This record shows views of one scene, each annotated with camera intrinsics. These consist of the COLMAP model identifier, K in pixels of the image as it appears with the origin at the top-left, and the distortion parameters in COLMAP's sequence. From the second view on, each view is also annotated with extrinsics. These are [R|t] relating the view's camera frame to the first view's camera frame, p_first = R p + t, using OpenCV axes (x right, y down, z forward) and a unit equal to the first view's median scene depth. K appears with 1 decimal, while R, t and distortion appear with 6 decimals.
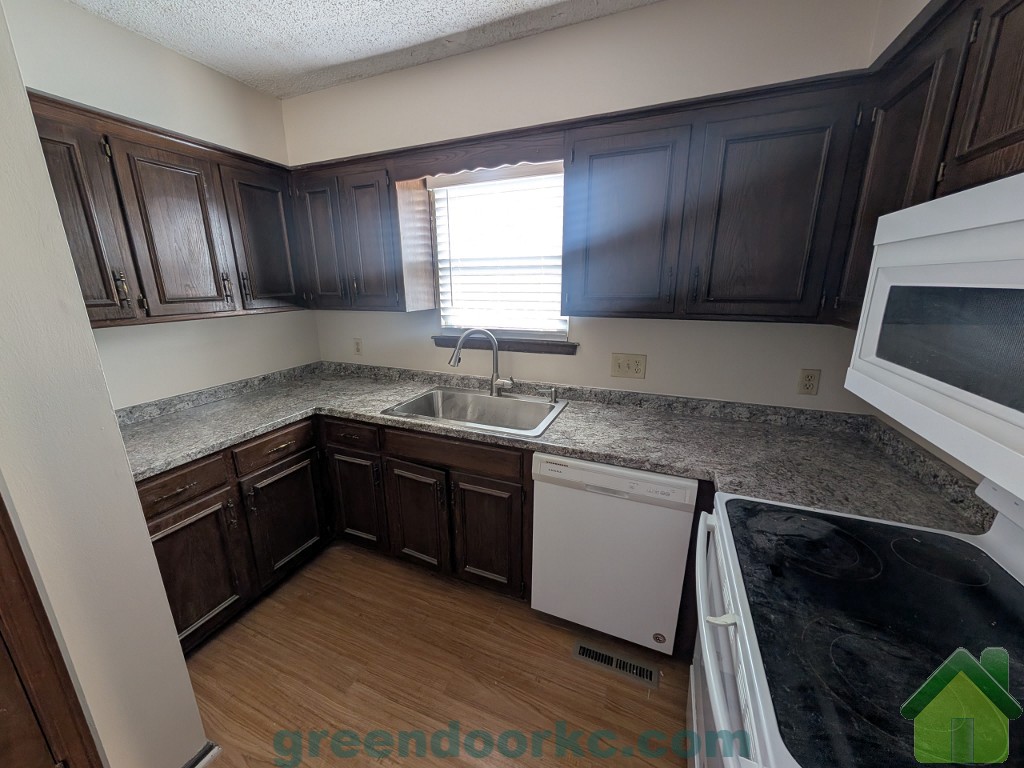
lens RADIAL K [[386.6, 0, 507.9], [0, 386.6, 382.6], [0, 0, 1]] dist [-0.003584, 0.000141]
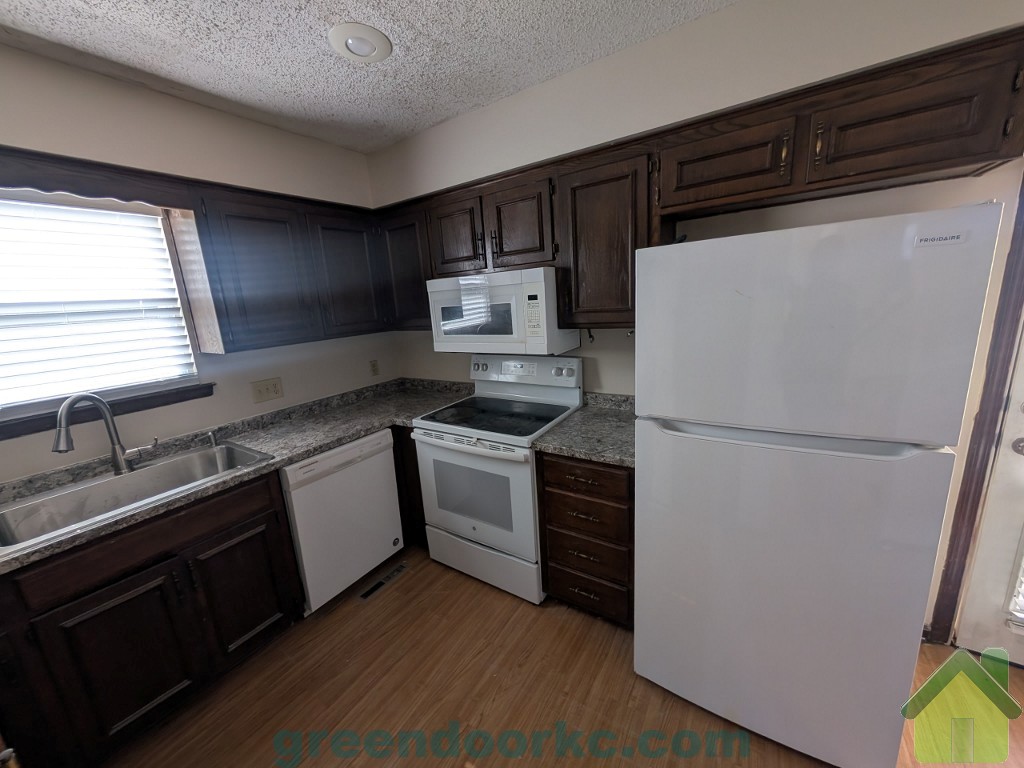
lens RADIAL K [[386.6, 0, 508.8], [0, 386.6, 383.6], [0, 0, 1]] dist [-0.003584, 0.000141]
pose [[0.171274, -0.219332, 0.960499, -0.817383], [0.312391, 0.936690, 0.158190, -0.022087], [-0.934386, 0.272957, 0.228948, 0.062769]]
